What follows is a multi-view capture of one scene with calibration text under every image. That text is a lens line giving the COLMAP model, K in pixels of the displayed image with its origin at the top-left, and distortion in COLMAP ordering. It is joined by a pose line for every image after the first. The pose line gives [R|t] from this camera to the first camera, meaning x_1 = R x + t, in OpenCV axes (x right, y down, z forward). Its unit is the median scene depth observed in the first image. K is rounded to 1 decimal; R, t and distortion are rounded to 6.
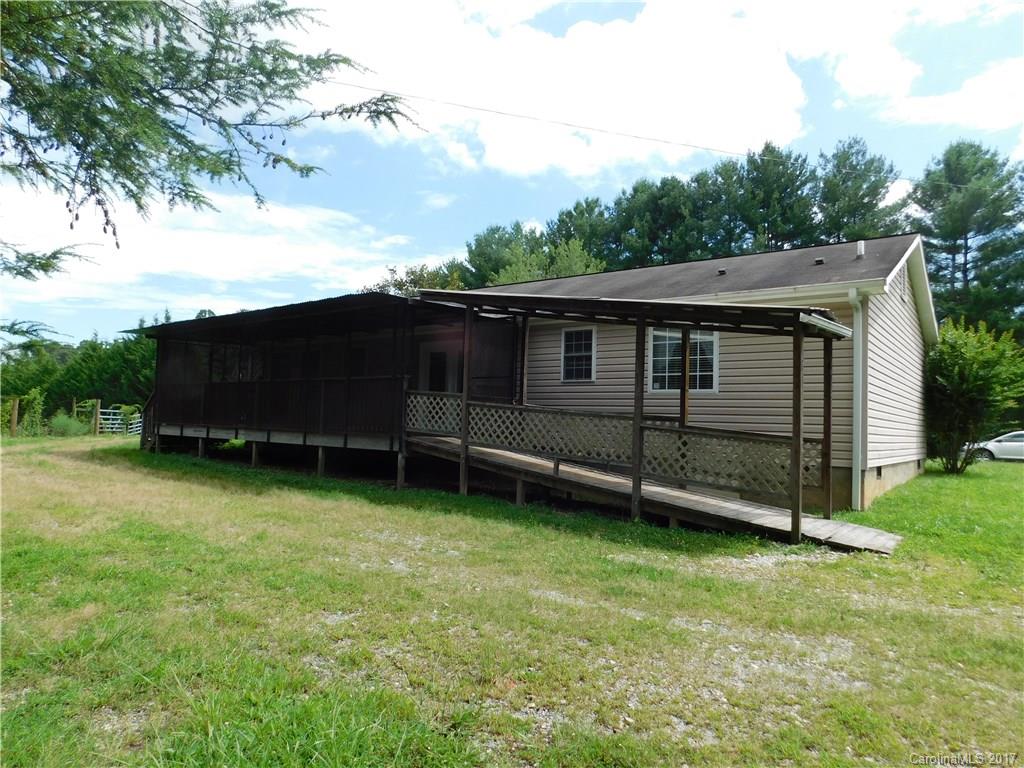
lens RADIAL K [[691.4, 0, 512.0], [0, 691.4, 384.0], [0, 0, 1]] dist [-0.062380, 0.053451]
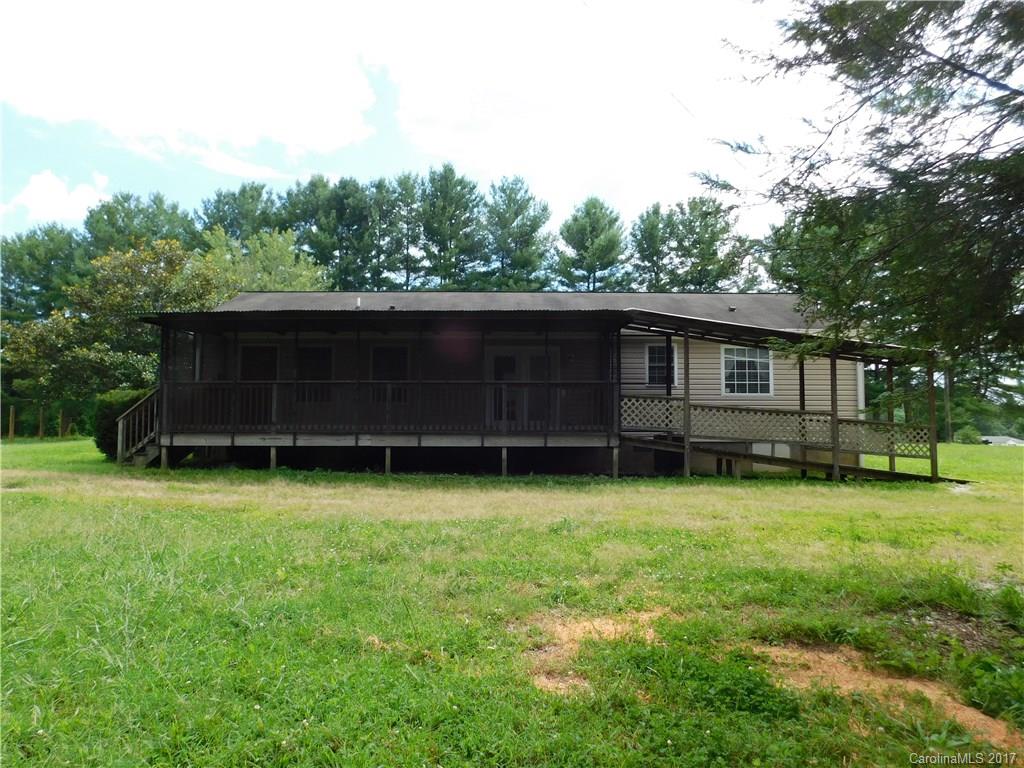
lens RADIAL K [[691.4, 0, 512.0], [0, 691.4, 384.0], [0, 0, 1]] dist [-0.062380, 0.053451]
pose [[0.792191, 0.009107, 0.610205, -0.265701], [-0.014549, 0.999886, 0.003966, -0.002587], [-0.610100, -0.012020, 0.792233, 0.049382]]
